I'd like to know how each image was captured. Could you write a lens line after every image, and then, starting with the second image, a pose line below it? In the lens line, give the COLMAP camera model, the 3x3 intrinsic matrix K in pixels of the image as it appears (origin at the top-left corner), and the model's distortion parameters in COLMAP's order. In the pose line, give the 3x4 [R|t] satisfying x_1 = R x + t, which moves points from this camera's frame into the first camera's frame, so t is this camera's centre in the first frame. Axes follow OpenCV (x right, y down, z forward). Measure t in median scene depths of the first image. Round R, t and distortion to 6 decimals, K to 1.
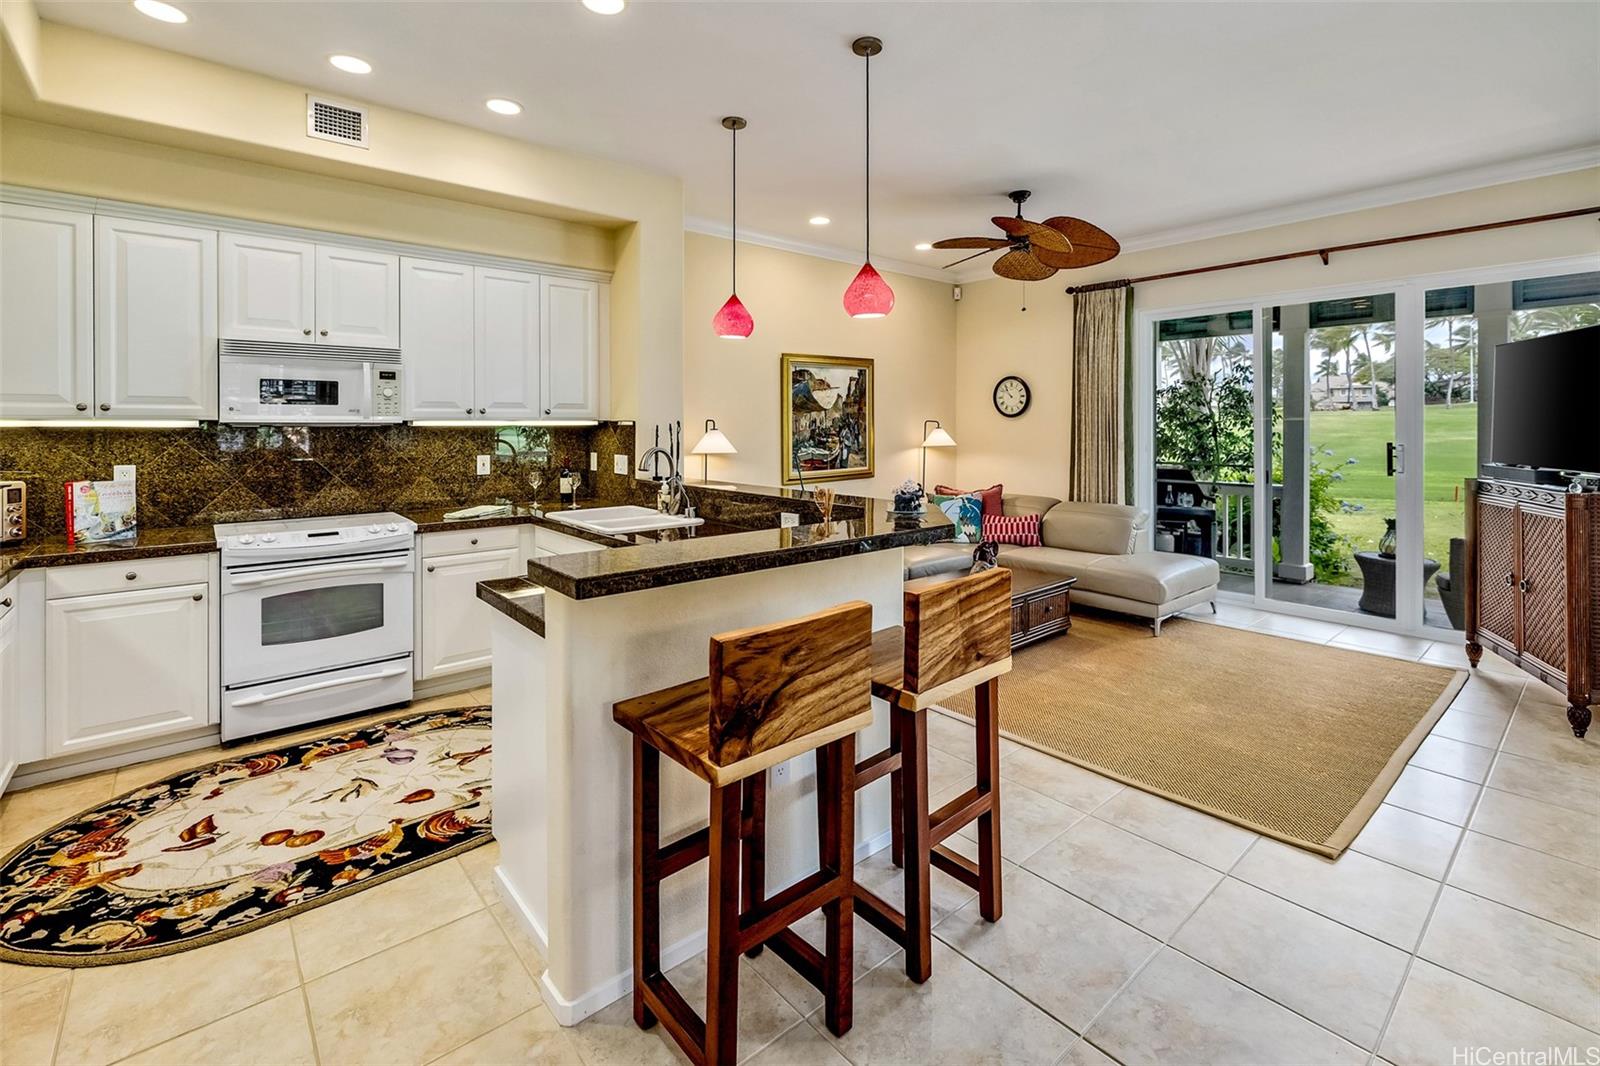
lens RADIAL K [[716.1, 0, 798.0], [0, 716.1, 425.1], [0, 0, 1]] dist [-0.001118, -0.000486]
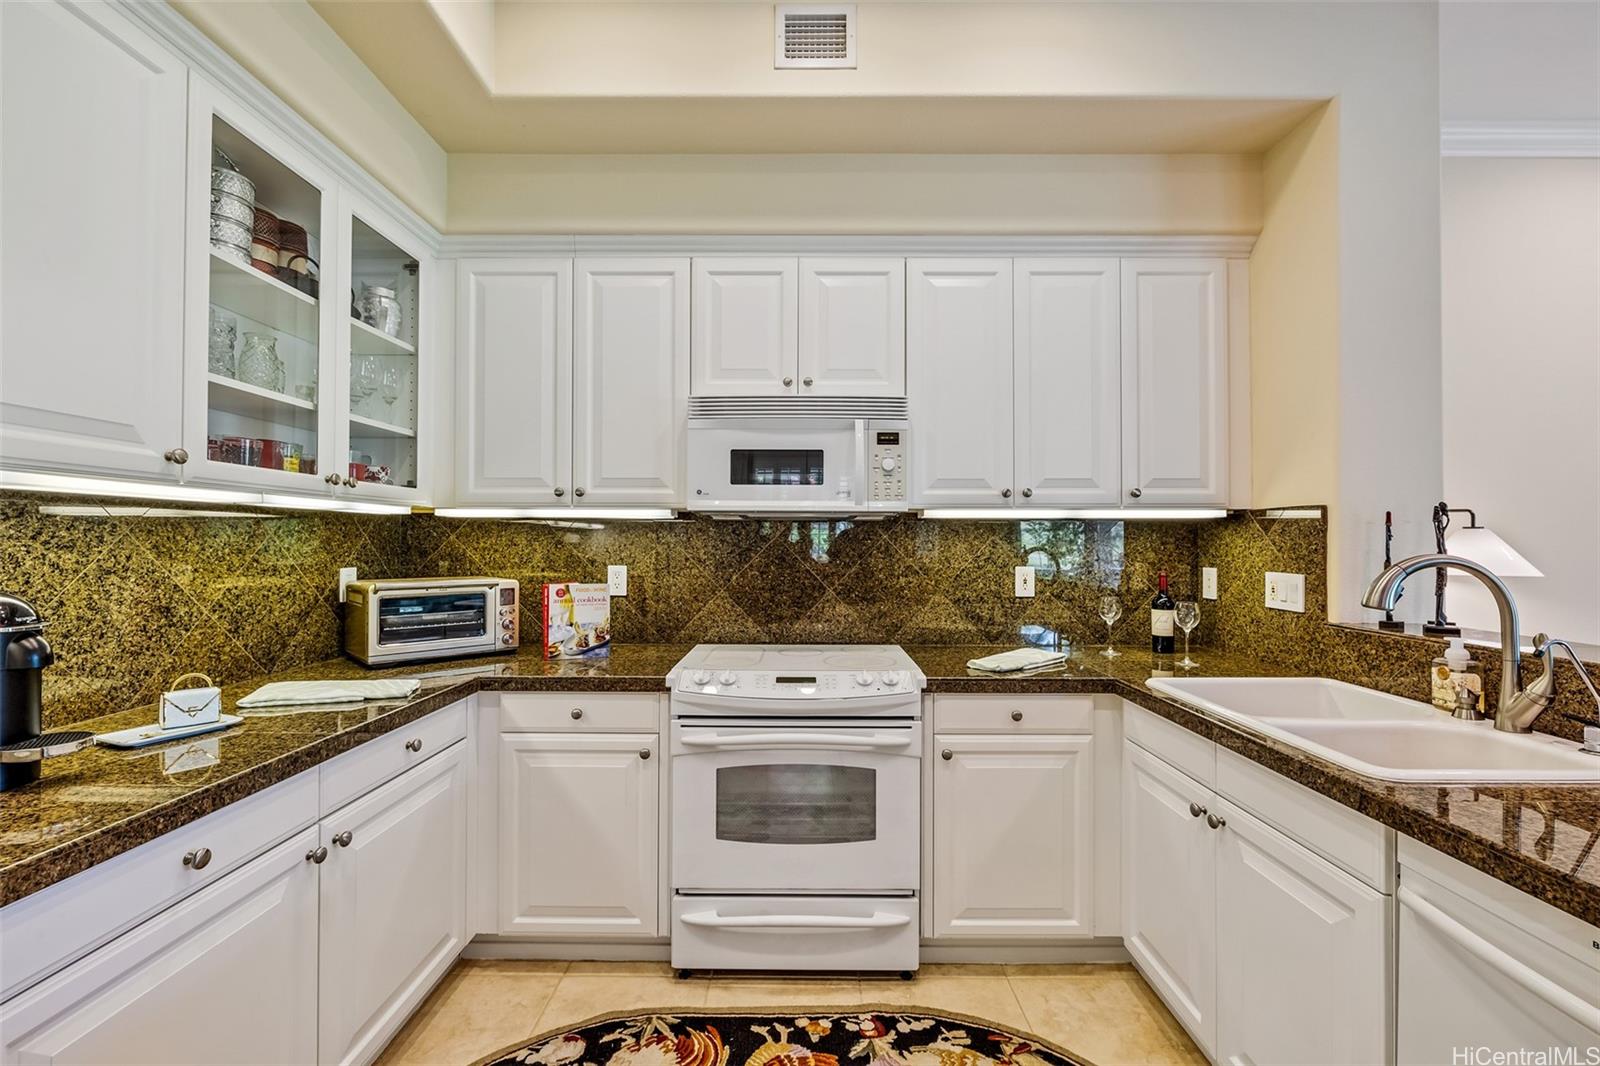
lens RADIAL K [[687.6, 0, 800.0], [0, 687.6, 533.0], [0, 0, 1]] dist [-0.002365, -0.000104]
pose [[0.765990, -0.004491, -0.642837, -0.231488], [-0.004715, 0.999909, -0.012604, 0.024491], [0.642835, 0.012685, 0.765899, 0.467199]]
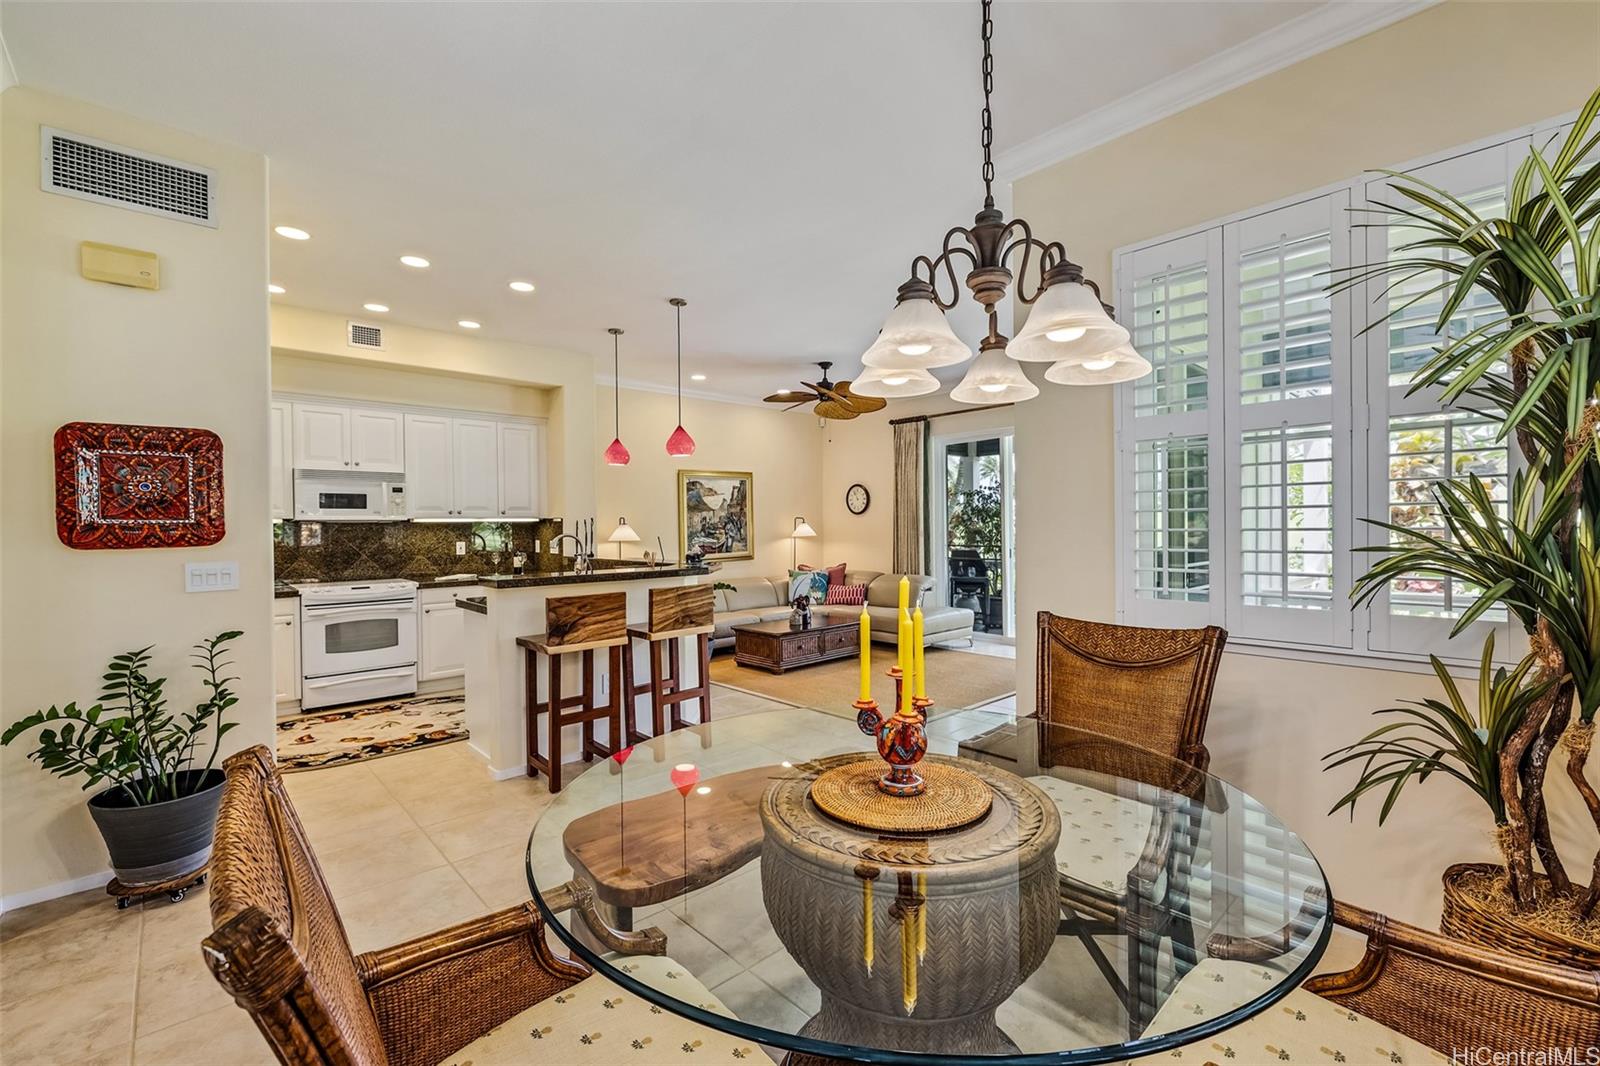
lens RADIAL K [[687.6, 0, 800.0], [0, 687.6, 533.0], [0, 0, 1]] dist [-0.002365, -0.000104]
pose [[0.999221, -0.009280, 0.038364, 0.251092], [0.008876, 0.999904, 0.010665, 0.016858], [-0.038459, -0.010316, 0.999207, -0.541583]]
